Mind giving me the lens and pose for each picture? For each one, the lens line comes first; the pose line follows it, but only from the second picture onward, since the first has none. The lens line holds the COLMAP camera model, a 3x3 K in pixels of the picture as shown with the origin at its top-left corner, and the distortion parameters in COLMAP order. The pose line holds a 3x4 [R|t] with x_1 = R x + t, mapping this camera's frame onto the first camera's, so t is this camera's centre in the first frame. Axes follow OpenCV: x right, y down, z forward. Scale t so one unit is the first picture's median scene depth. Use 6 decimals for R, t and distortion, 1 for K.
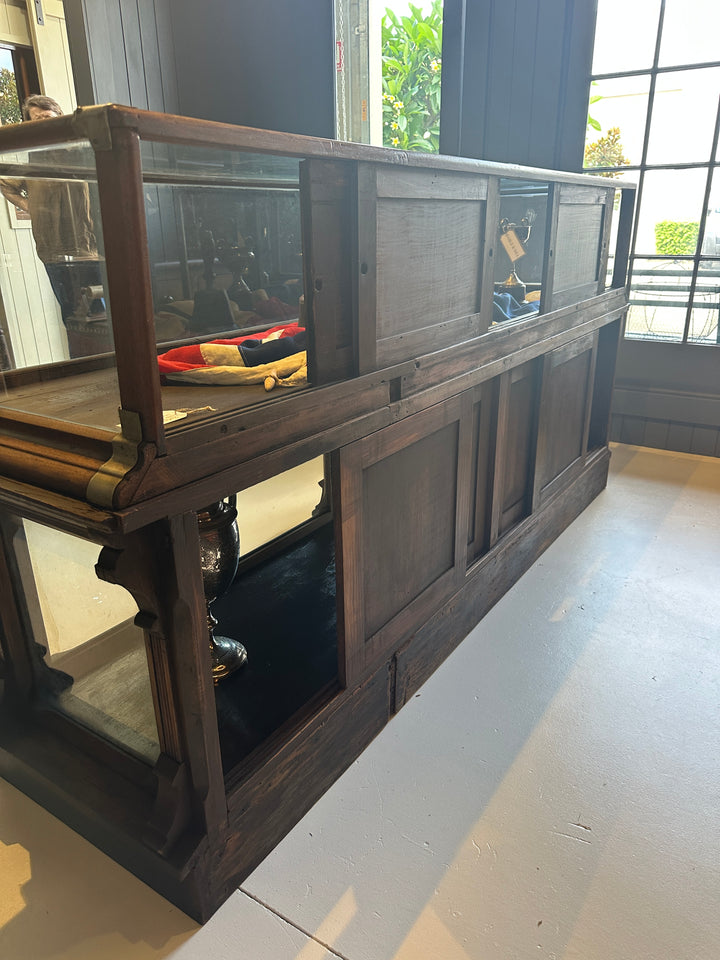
lens RADIAL K [[687.3, 0, 365.1], [0, 687.3, 479.3], [0, 0, 1]] dist [0.047952, -0.065786]
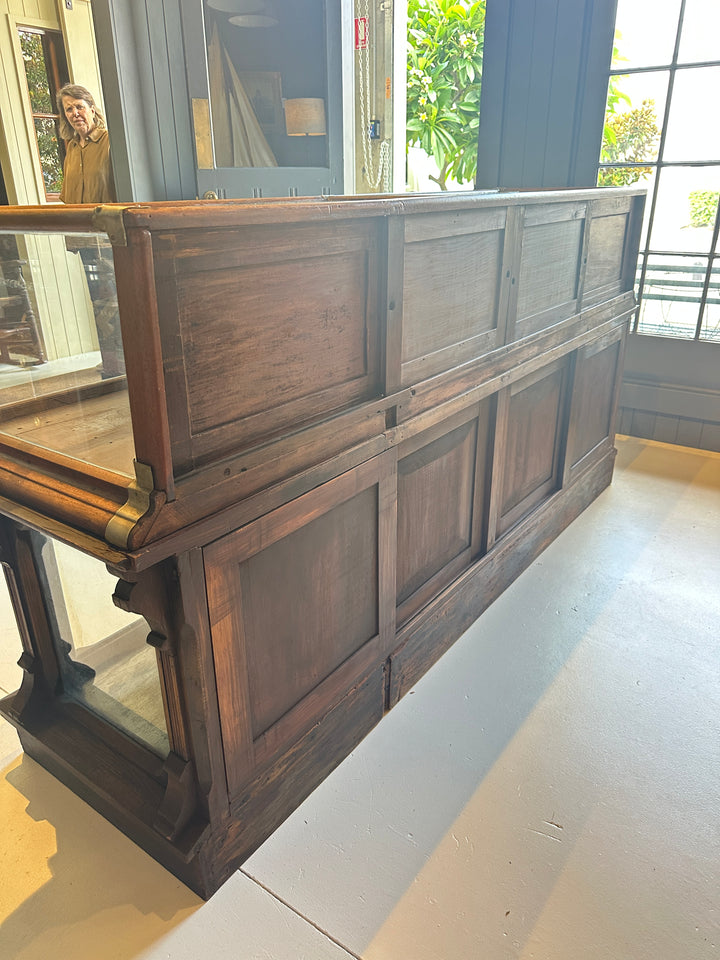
lens RADIAL K [[687.3, 0, 358.6], [0, 687.3, 468.8], [0, 0, 1]] dist [0.047952, -0.065786]
pose [[0.998937, 0.019231, -0.041882, 0.039639], [-0.017739, 0.999205, 0.035711, -0.087535], [0.042536, -0.034930, 0.998484, -0.076337]]
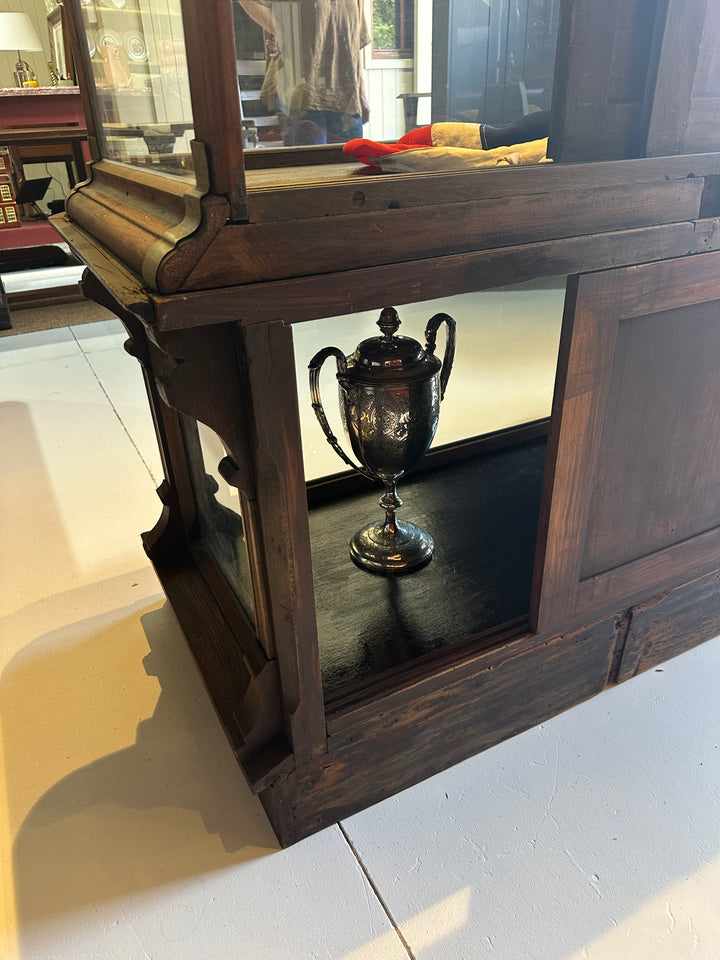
lens RADIAL K [[687.3, 0, 356.7], [0, 687.3, 483.3], [0, 0, 1]] dist [0.047952, -0.065786]
pose [[0.873154, 0.220807, -0.434565, 0.088818], [-0.148972, 0.969742, 0.193413, 0.040567], [0.464122, -0.104141, 0.879628, 0.301574]]
